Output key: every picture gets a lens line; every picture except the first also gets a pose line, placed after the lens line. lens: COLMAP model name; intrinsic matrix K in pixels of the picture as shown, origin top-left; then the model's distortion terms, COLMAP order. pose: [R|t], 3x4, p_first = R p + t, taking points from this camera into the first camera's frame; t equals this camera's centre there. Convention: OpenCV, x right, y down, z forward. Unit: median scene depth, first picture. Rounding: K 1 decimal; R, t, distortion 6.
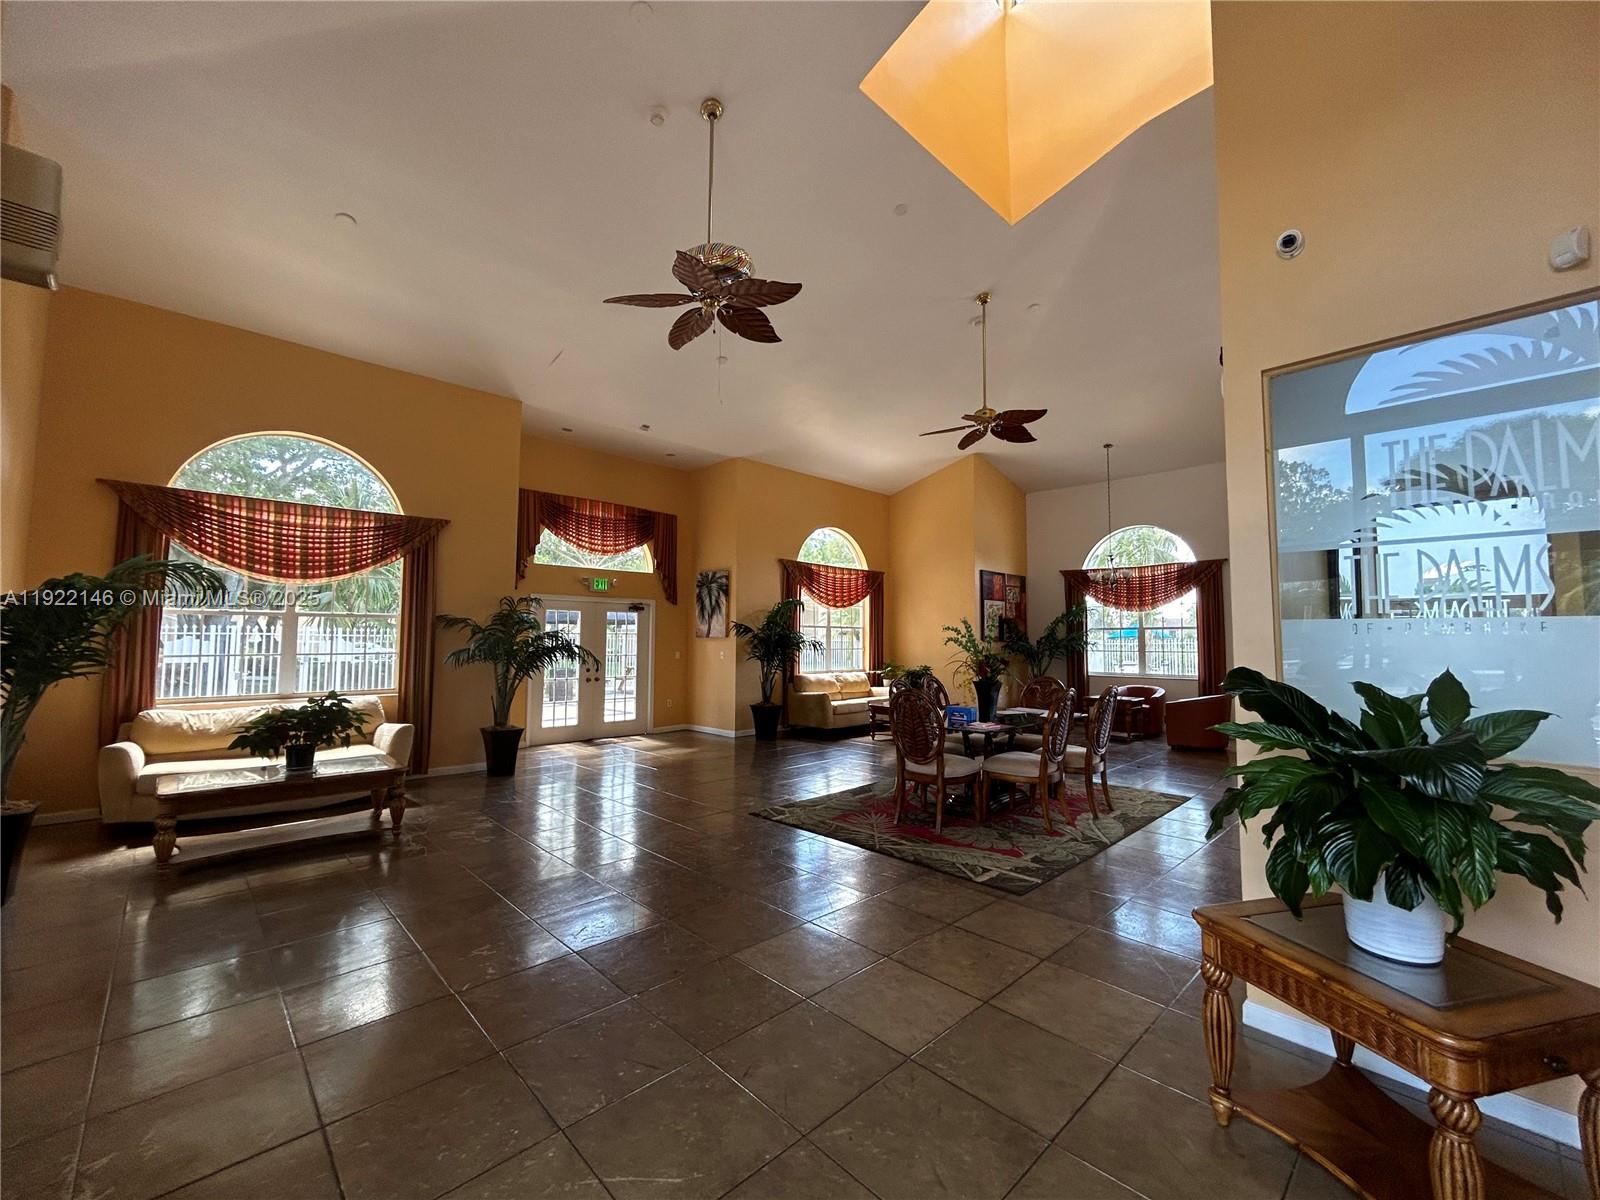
lens RADIAL K [[647.5, 0, 805.2], [0, 647.5, 602.1], [0, 0, 1]] dist [-0.001302, 0.000156]
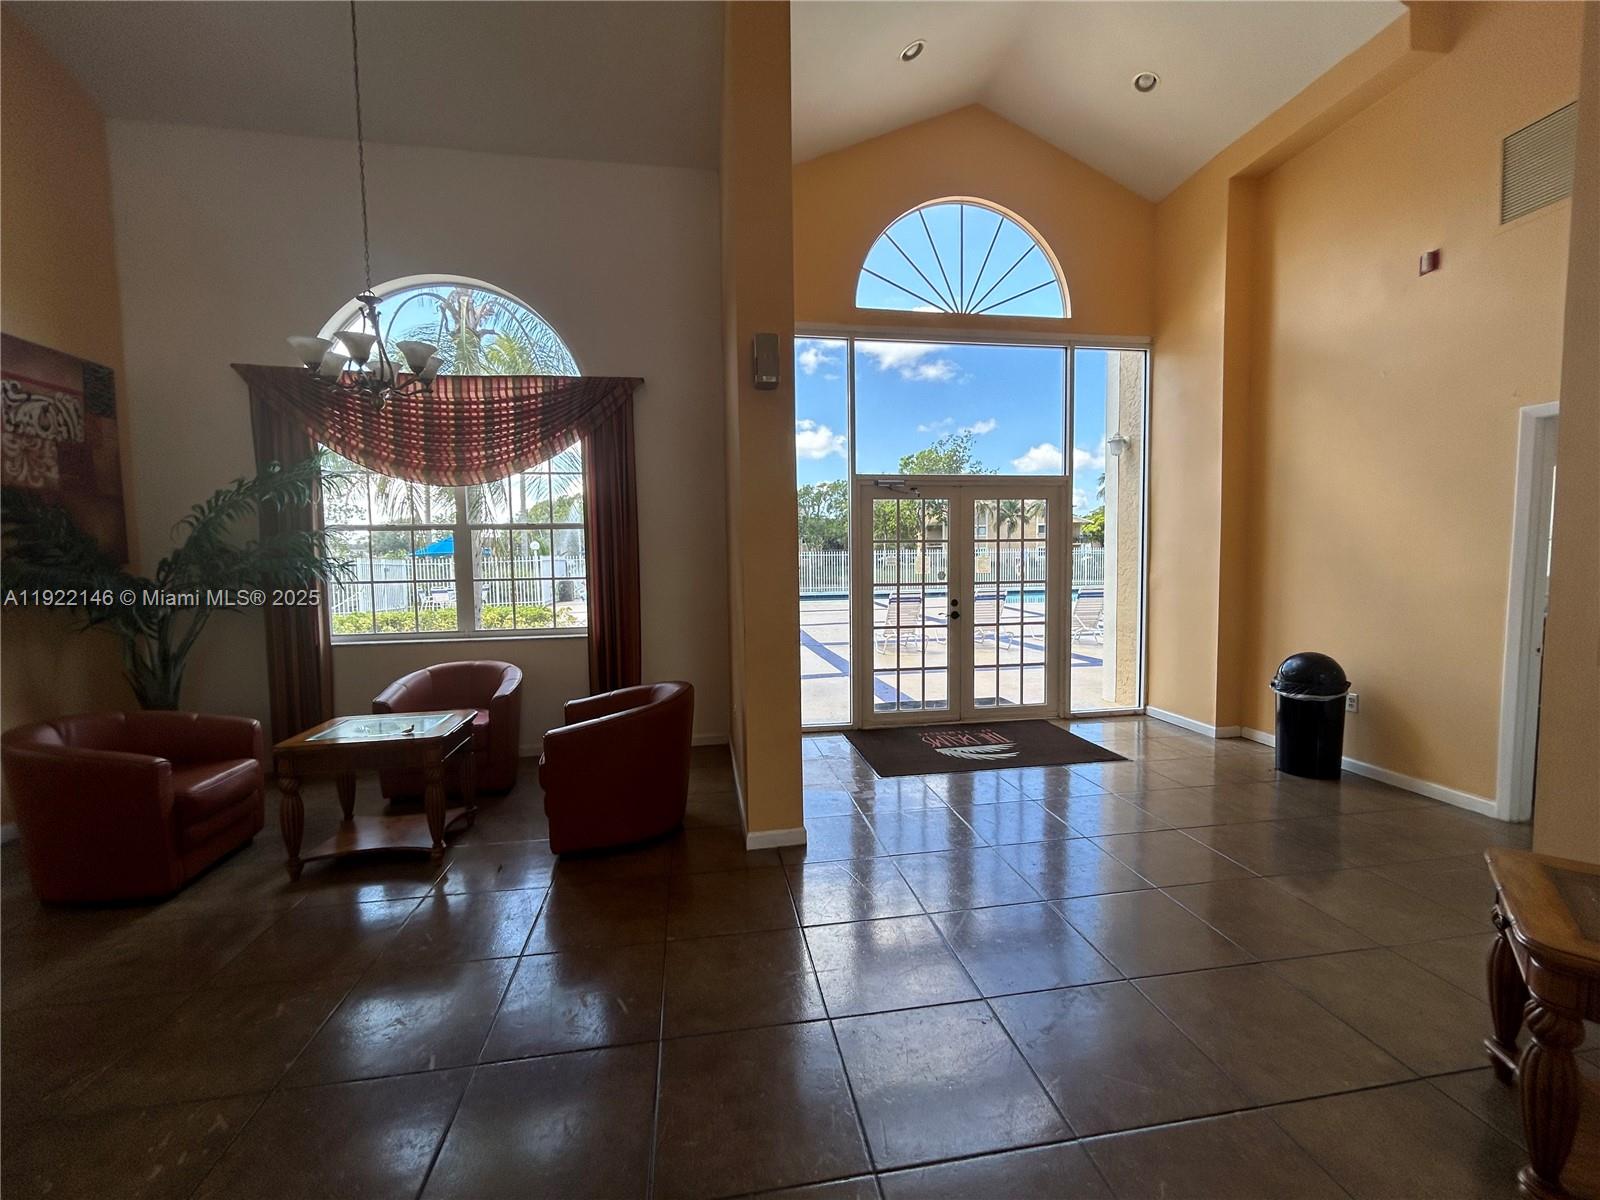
lens RADIAL K [[647.5, 0, 804.1], [0, 647.5, 598.5], [0, 0, 1]] dist [-0.001302, 0.000156]
pose [[0.563659, -0.061531, 0.823713, 0.187735], [-0.036974, 0.994343, 0.099578, 0.023836], [-0.825180, -0.086584, 0.558195, 0.368168]]
